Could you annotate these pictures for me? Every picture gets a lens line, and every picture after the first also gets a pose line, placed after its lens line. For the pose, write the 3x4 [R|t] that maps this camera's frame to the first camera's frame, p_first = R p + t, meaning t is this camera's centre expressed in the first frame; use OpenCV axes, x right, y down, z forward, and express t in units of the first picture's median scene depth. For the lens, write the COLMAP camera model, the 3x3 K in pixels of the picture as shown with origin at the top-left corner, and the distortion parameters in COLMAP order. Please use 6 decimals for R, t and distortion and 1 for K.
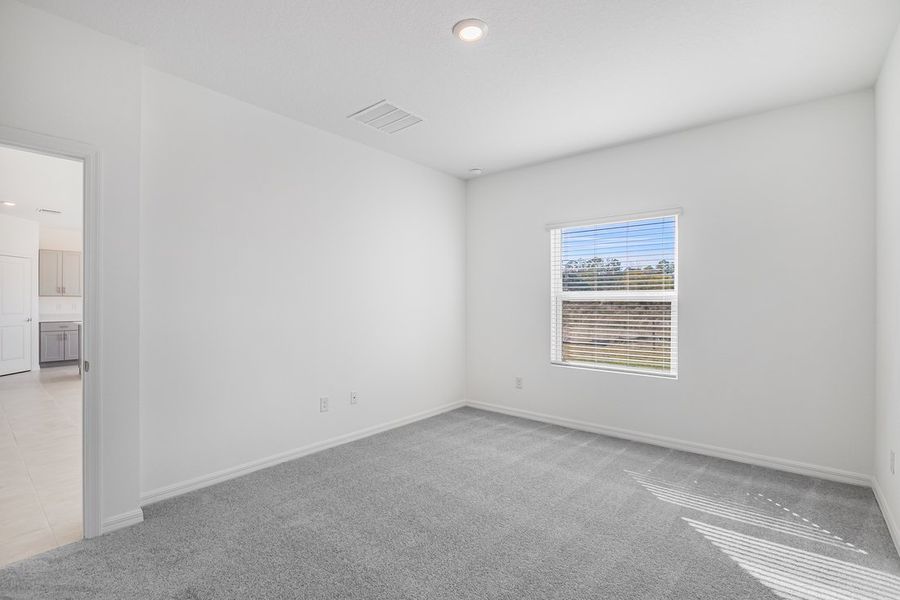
lens RADIAL K [[441.6, 0, 451.3], [0, 441.6, 302.1], [0, 0, 1]] dist [-0.000699, -0.000232]
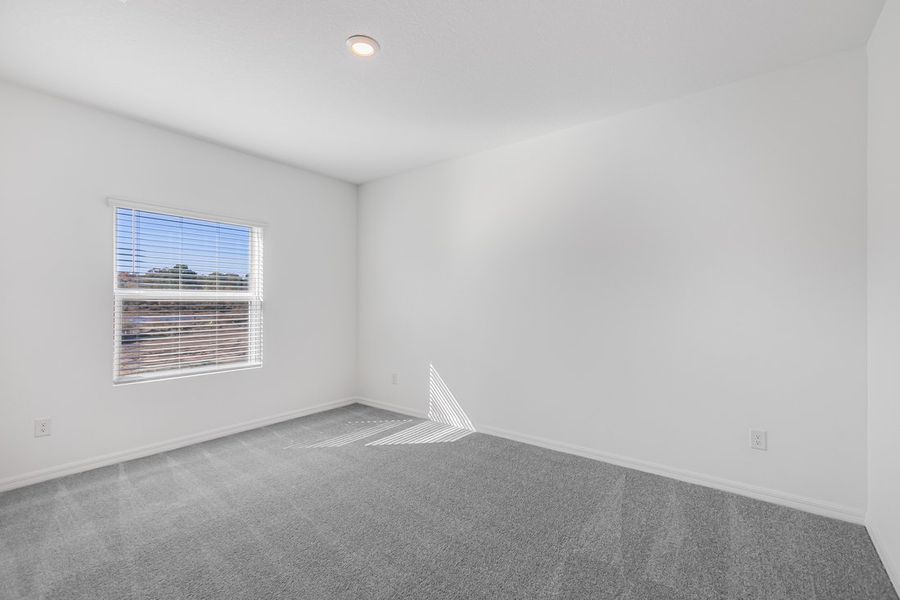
lens RADIAL K [[441.6, 0, 451.3], [0, 441.6, 302.1], [0, 0, 1]] dist [-0.000699, -0.000232]
pose [[-0.107499, -0.003193, 0.994200, -0.749865], [0.002383, 0.999991, 0.003469, -0.001920], [-0.994202, 0.002742, -0.107491, 0.654105]]
